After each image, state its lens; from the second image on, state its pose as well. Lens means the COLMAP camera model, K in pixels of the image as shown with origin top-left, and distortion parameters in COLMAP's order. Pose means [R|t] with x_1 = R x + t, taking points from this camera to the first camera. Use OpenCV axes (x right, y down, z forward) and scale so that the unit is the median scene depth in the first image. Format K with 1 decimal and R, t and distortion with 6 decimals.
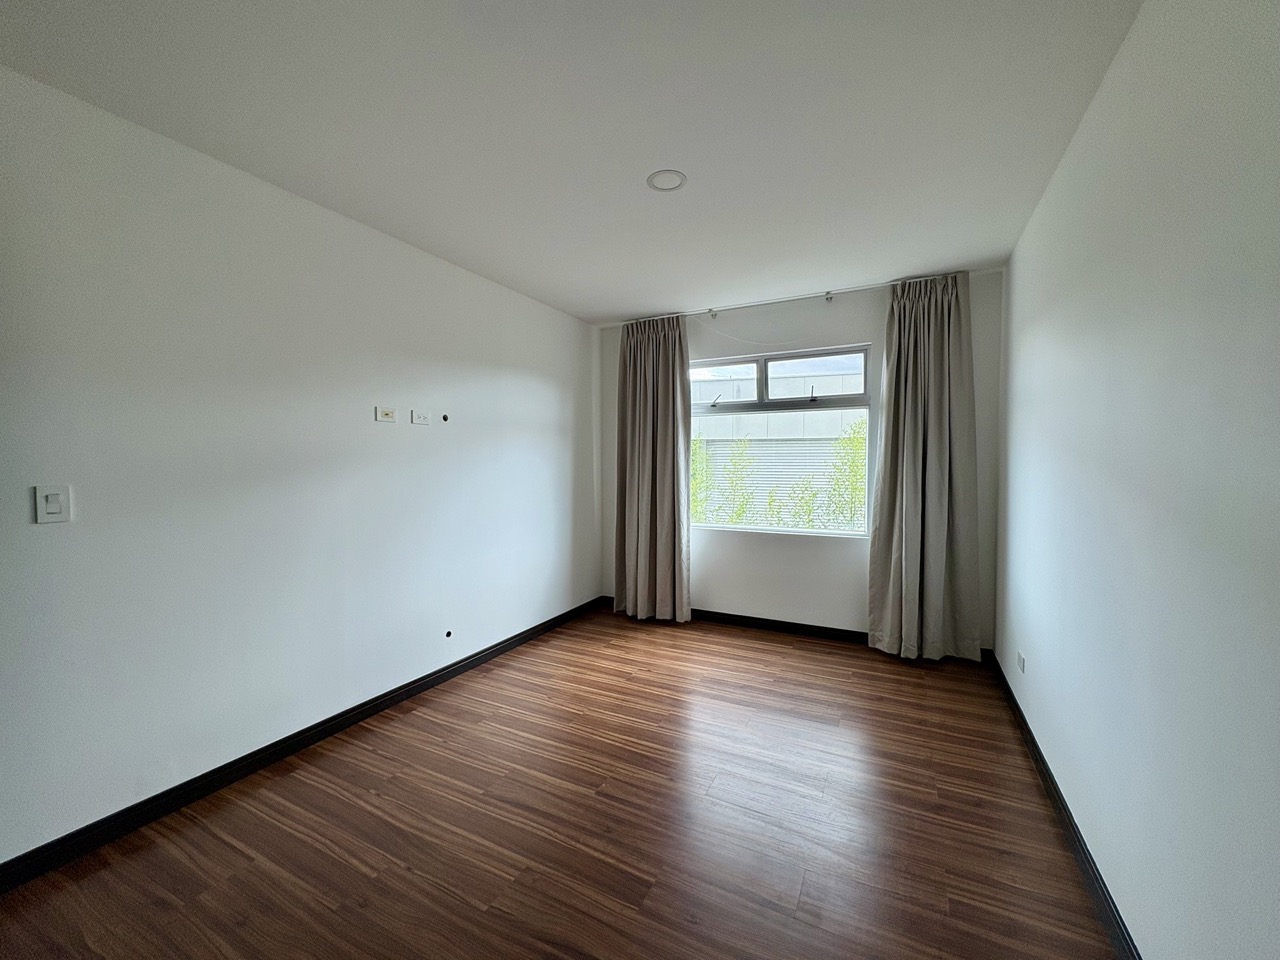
lens RADIAL K [[509.2, 0, 644.1], [0, 509.2, 475.5], [0, 0, 1]] dist [-0.003095, 0.000148]
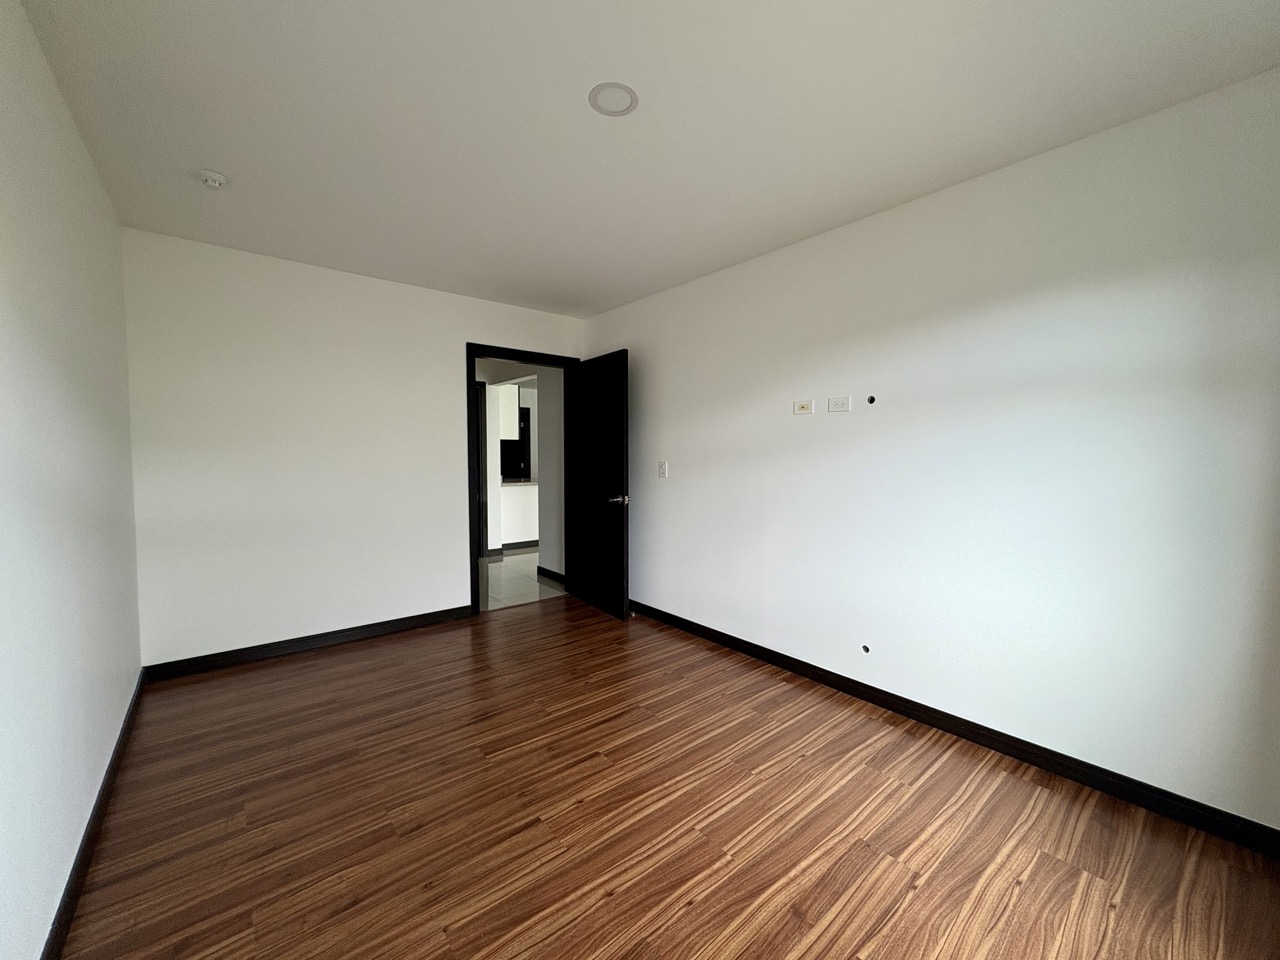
lens RADIAL K [[509.2, 0, 644.1], [0, 509.2, 475.5], [0, 0, 1]] dist [-0.003095, 0.000148]
pose [[-0.401005, 0.030224, -0.915577, 0.619612], [-0.033382, 0.998310, 0.047576, -0.013457], [0.915468, 0.049642, -0.399318, 1.101522]]
